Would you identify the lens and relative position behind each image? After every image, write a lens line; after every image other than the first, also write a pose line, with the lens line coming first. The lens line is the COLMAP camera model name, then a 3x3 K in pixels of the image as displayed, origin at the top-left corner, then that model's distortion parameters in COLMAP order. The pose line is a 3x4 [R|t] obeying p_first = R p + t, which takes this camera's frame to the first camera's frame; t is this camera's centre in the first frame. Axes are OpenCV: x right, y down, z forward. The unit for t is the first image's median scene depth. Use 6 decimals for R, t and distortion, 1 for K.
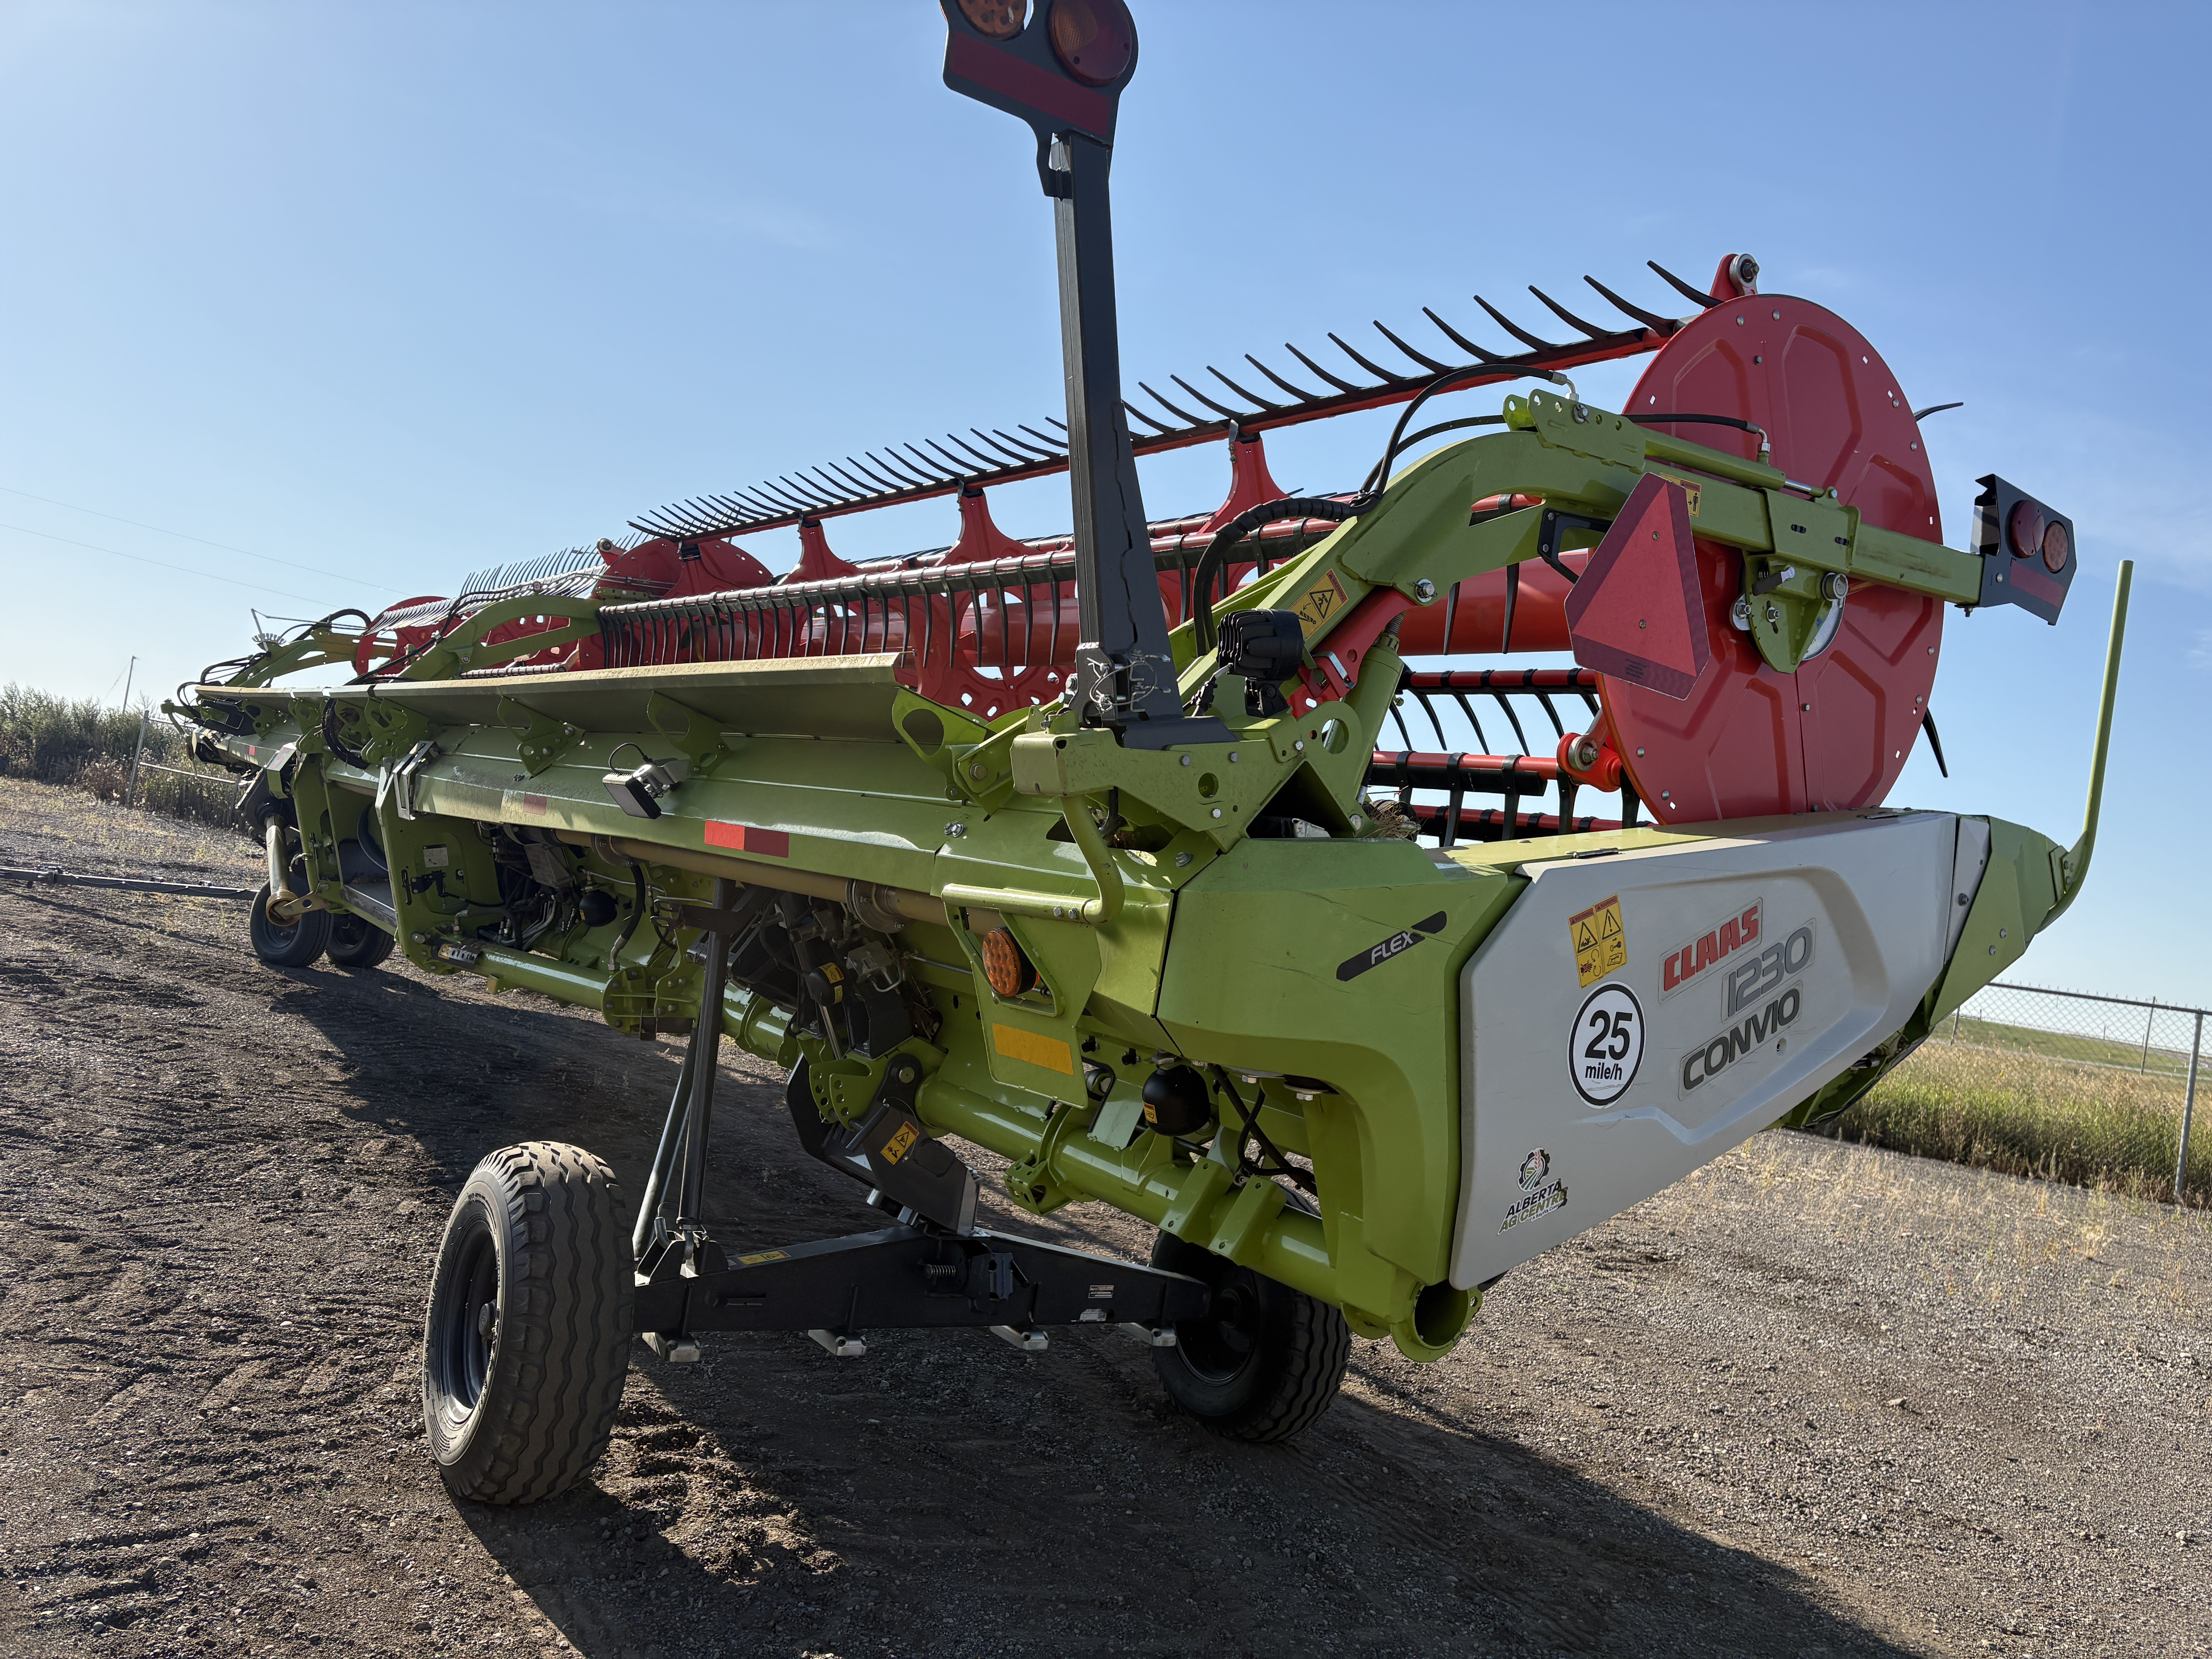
lens RADIAL K [[1669.0, 0, 1110.9], [0, 1669.0, 835.5], [0, 0, 1]] dist [0.033916, -0.000190]
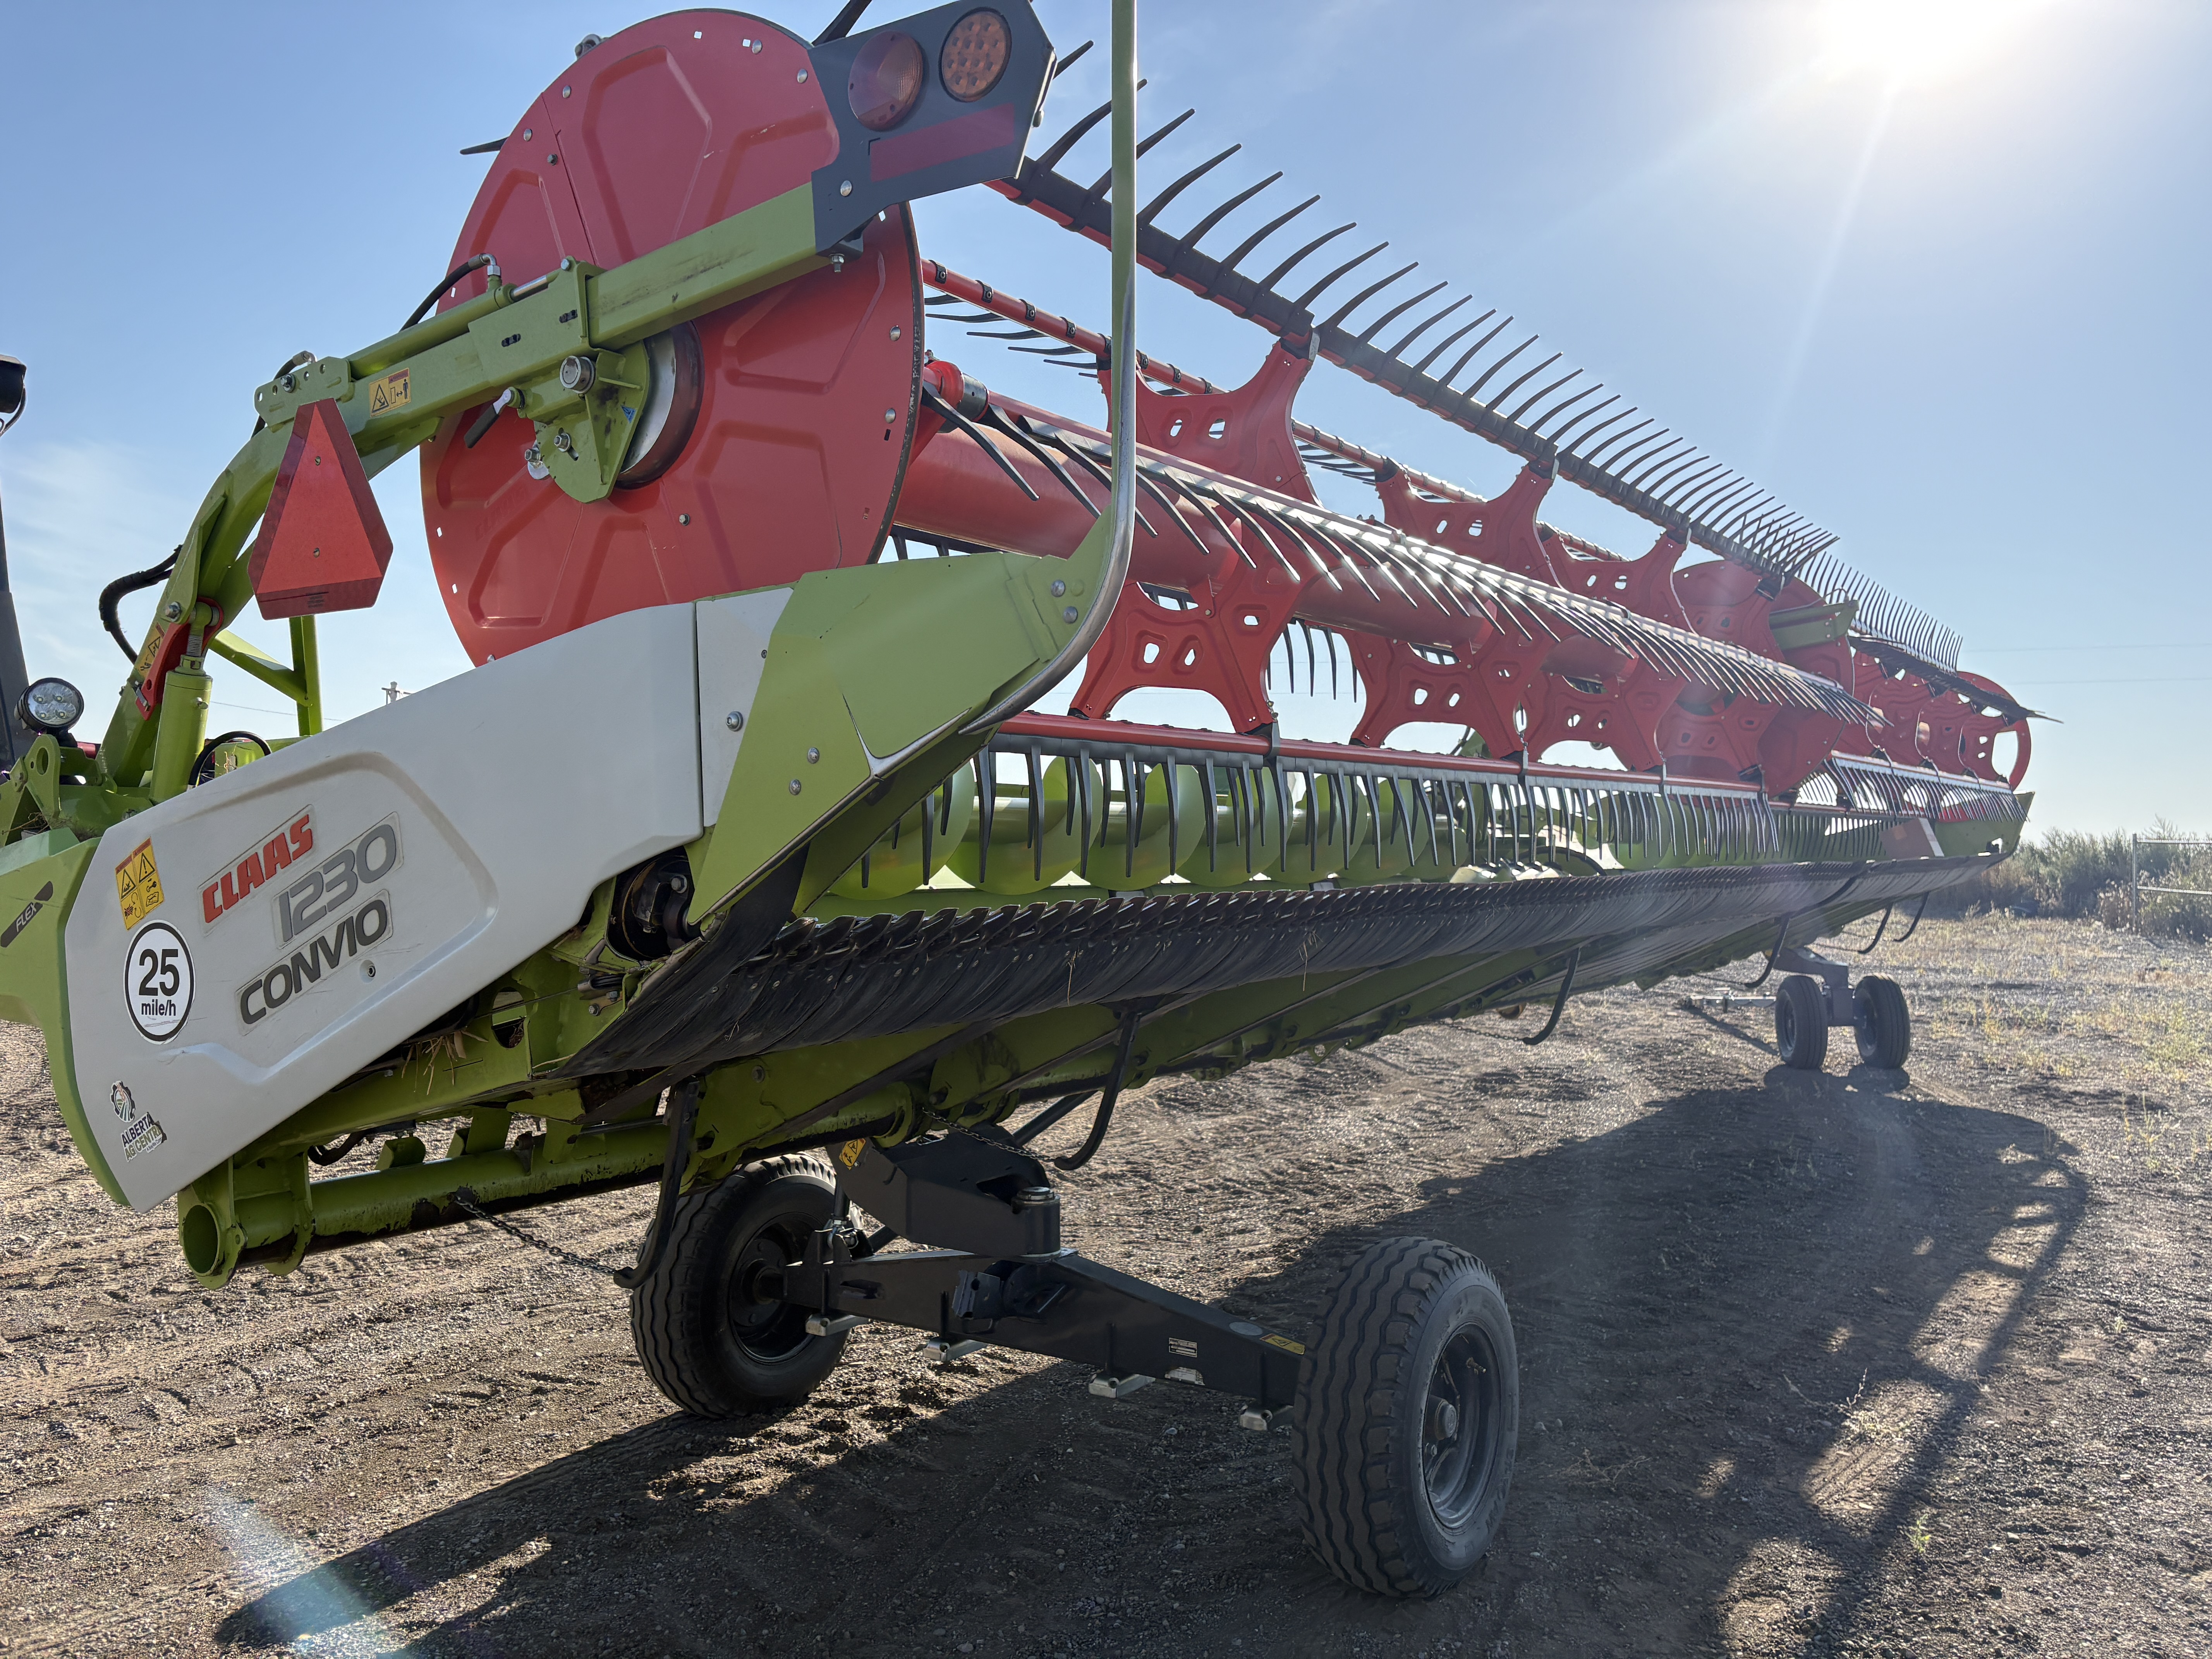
lens RADIAL K [[1669.0, 0, 1111.0], [0, 1669.0, 826.3], [0, 0, 1]] dist [0.033916, -0.000190]
pose [[0.356346, -0.178775, -0.917092, 1.379322], [0.093016, 0.983437, -0.155566, 0.230727], [0.929713, -0.029869, 0.367072, 1.089824]]
